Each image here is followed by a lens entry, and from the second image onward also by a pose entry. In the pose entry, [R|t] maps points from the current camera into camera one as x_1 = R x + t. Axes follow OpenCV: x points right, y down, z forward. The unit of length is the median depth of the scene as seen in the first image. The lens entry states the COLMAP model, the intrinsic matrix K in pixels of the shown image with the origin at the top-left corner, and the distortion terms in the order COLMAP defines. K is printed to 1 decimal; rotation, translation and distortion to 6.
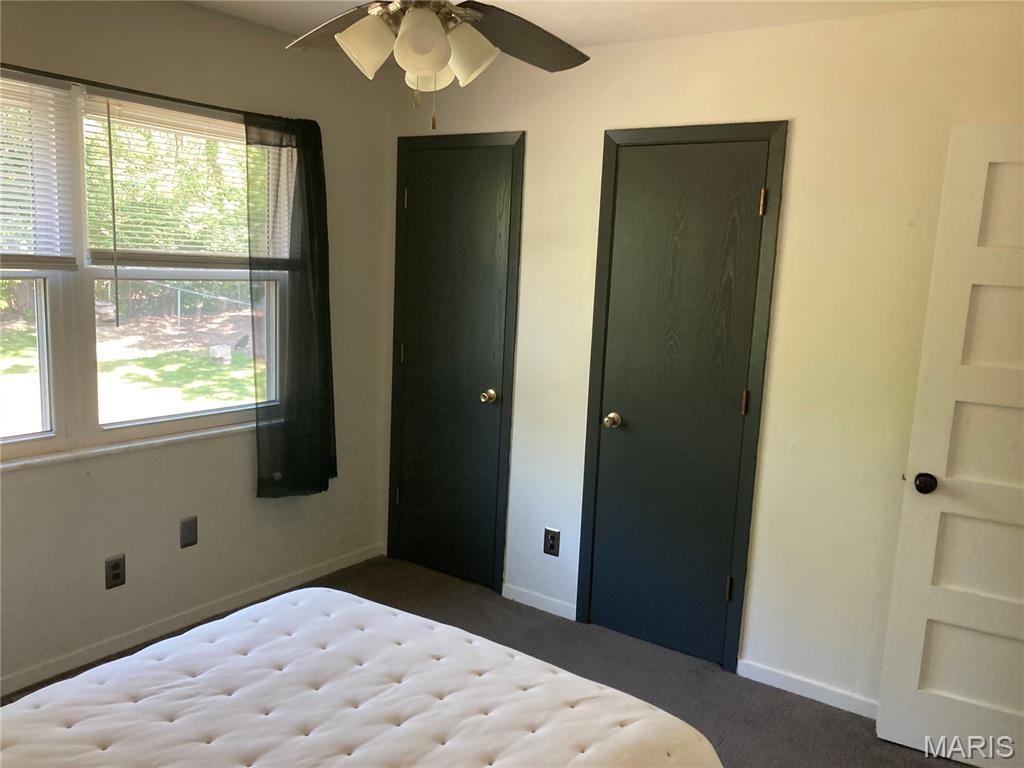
lens RADIAL K [[839.7, 0, 507.4], [0, 839.7, 387.9], [0, 0, 1]] dist [0.007522, -0.002478]
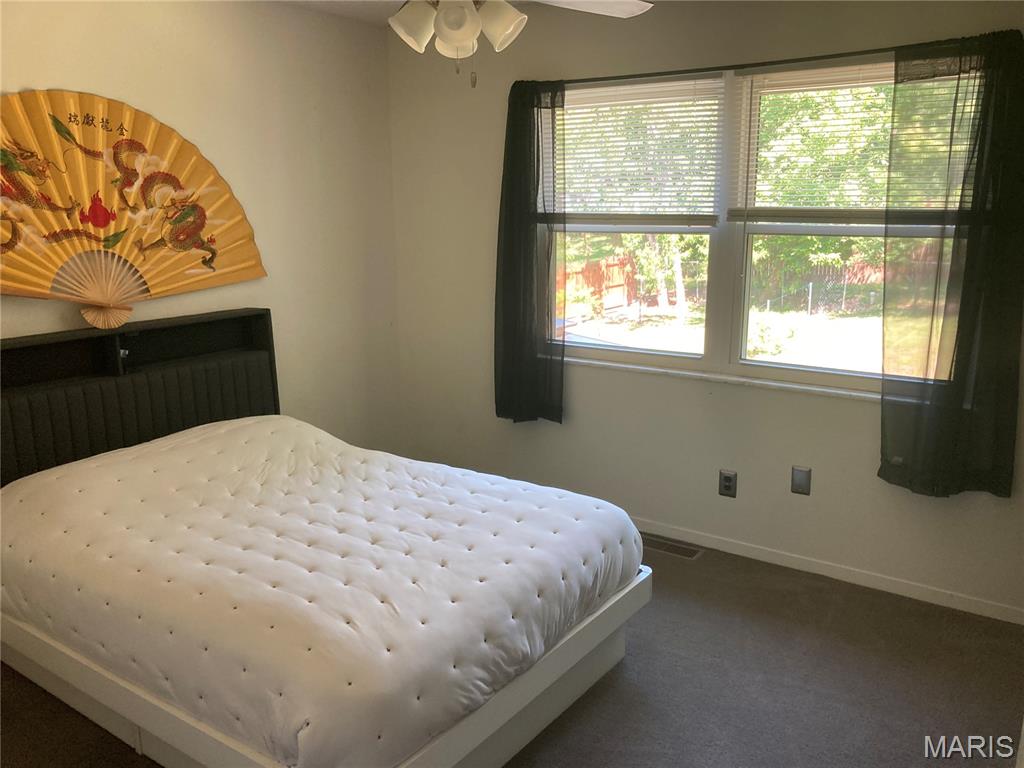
lens RADIAL K [[839.7, 0, 507.6], [0, 839.7, 383.6], [0, 0, 1]] dist [0.007522, -0.002478]
pose [[-0.037370, 0.162654, -0.985975, 0.674802], [-0.149063, 0.974718, 0.166447, -0.067810], [0.988121, 0.153192, -0.012180, 0.682343]]
